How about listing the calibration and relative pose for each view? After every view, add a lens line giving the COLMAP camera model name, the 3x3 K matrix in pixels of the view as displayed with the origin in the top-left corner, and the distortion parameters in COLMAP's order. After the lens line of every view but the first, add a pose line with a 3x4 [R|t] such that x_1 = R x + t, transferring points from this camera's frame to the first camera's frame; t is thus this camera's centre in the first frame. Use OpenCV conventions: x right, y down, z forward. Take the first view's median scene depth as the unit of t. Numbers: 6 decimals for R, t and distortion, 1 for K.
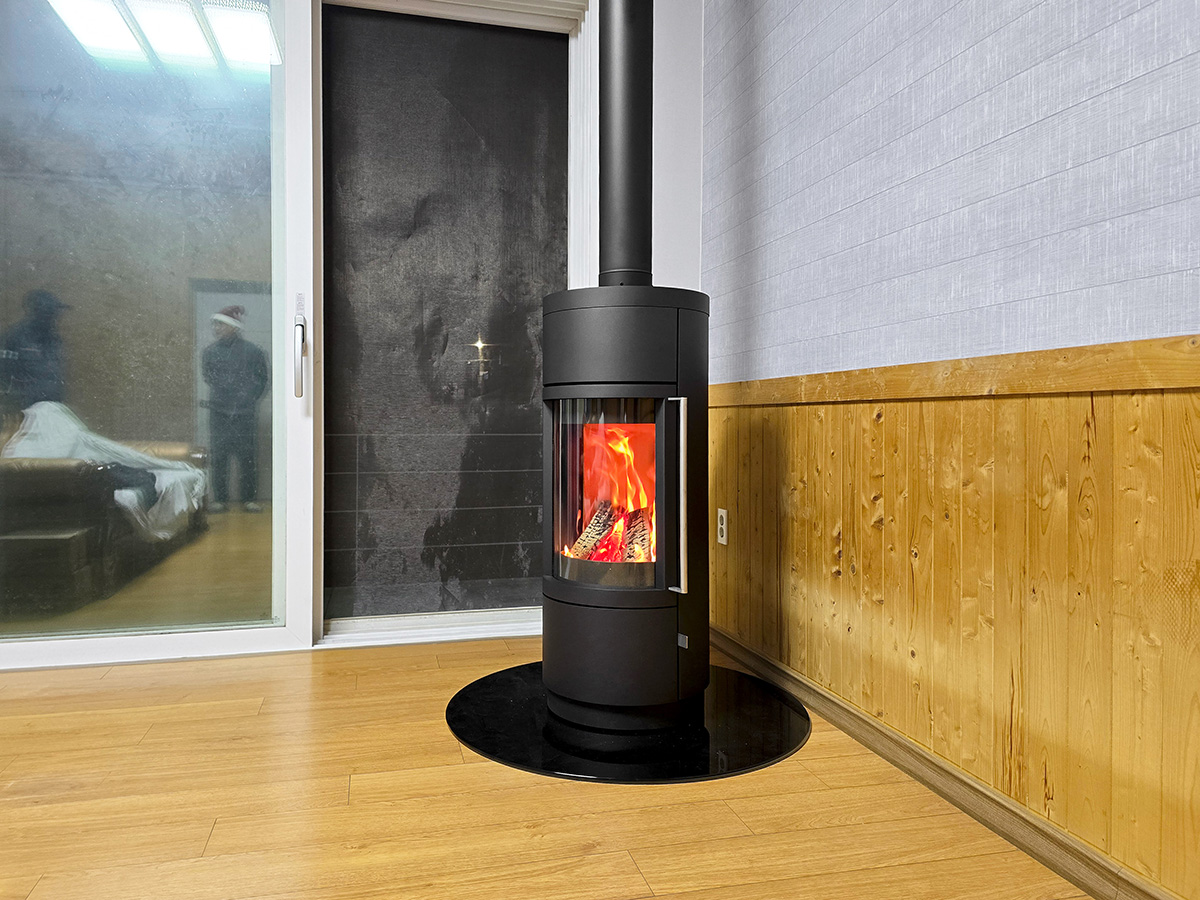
lens RADIAL K [[786.6, 0, 580.6], [0, 786.6, 428.1], [0, 0, 1]] dist [0.022759, -0.020685]
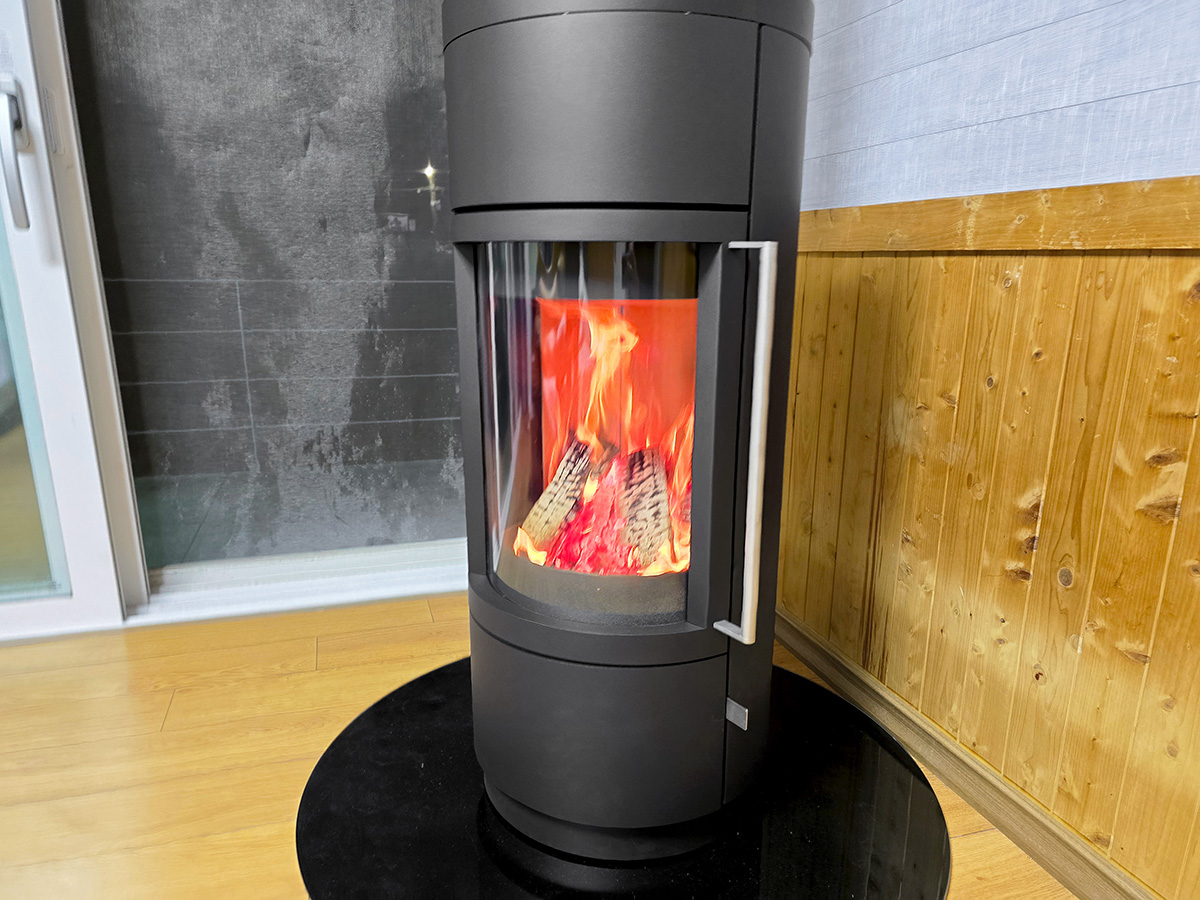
lens RADIAL K [[786.6, 0, 599.4], [0, 786.6, 459.8], [0, 0, 1]] dist [0.022759, -0.020685]
pose [[0.995777, -0.016997, 0.090213, -0.015170], [-0.006027, 0.968485, 0.248999, -0.030627], [-0.091602, -0.248491, 0.964293, 0.556567]]
